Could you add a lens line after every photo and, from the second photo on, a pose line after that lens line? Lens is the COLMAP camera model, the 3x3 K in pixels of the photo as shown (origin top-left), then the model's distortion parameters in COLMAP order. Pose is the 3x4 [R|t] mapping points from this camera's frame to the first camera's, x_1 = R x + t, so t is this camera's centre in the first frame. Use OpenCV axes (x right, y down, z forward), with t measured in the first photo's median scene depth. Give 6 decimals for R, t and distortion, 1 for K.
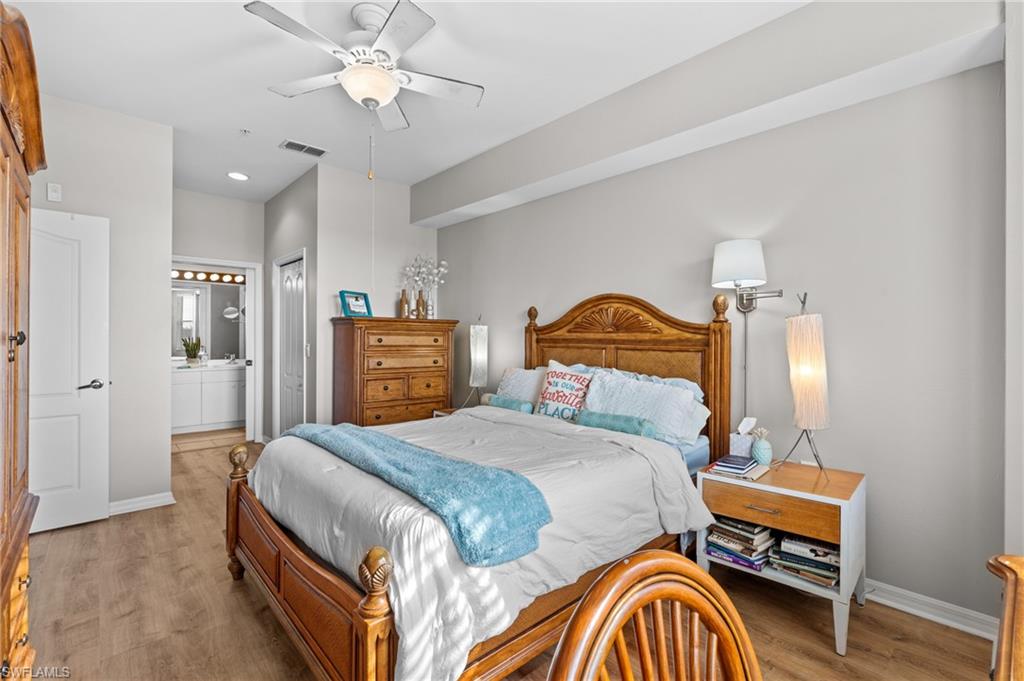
lens RADIAL K [[461.4, 0, 513.9], [0, 461.4, 338.1], [0, 0, 1]] dist [-0.004214, 0.001590]
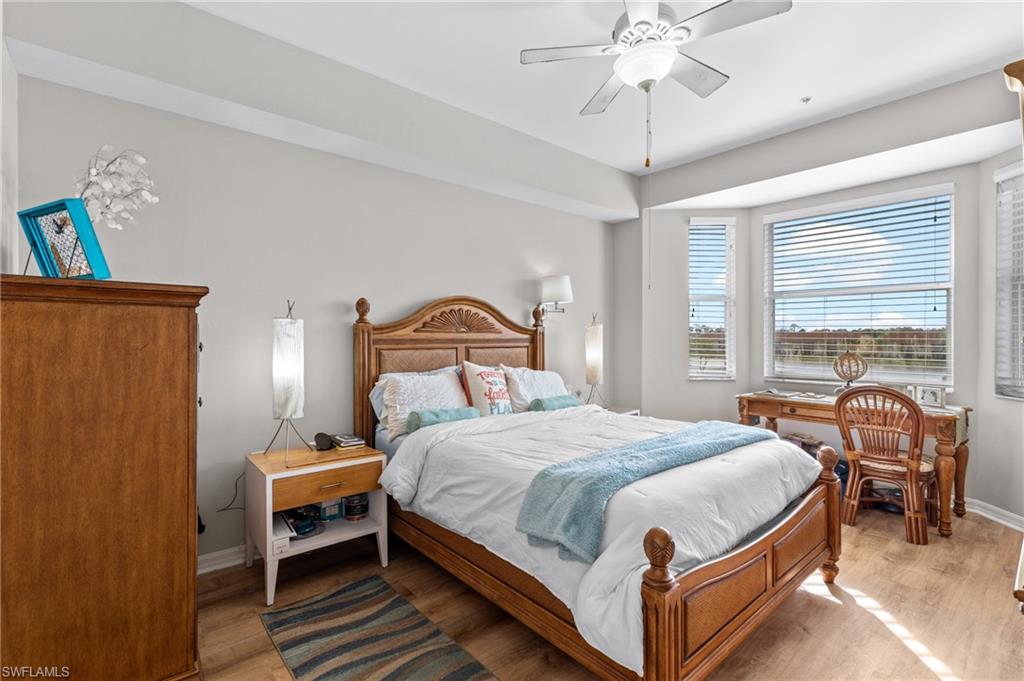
lens RADIAL K [[461.4, 0, 514.4], [0, 461.4, 337.5], [0, 0, 1]] dist [-0.004214, 0.001590]
pose [[0.011833, -0.015305, 0.999813, -0.866303], [-0.004663, 0.999871, 0.015362, -0.017860], [-0.999919, -0.004844, 0.011761, 0.868214]]
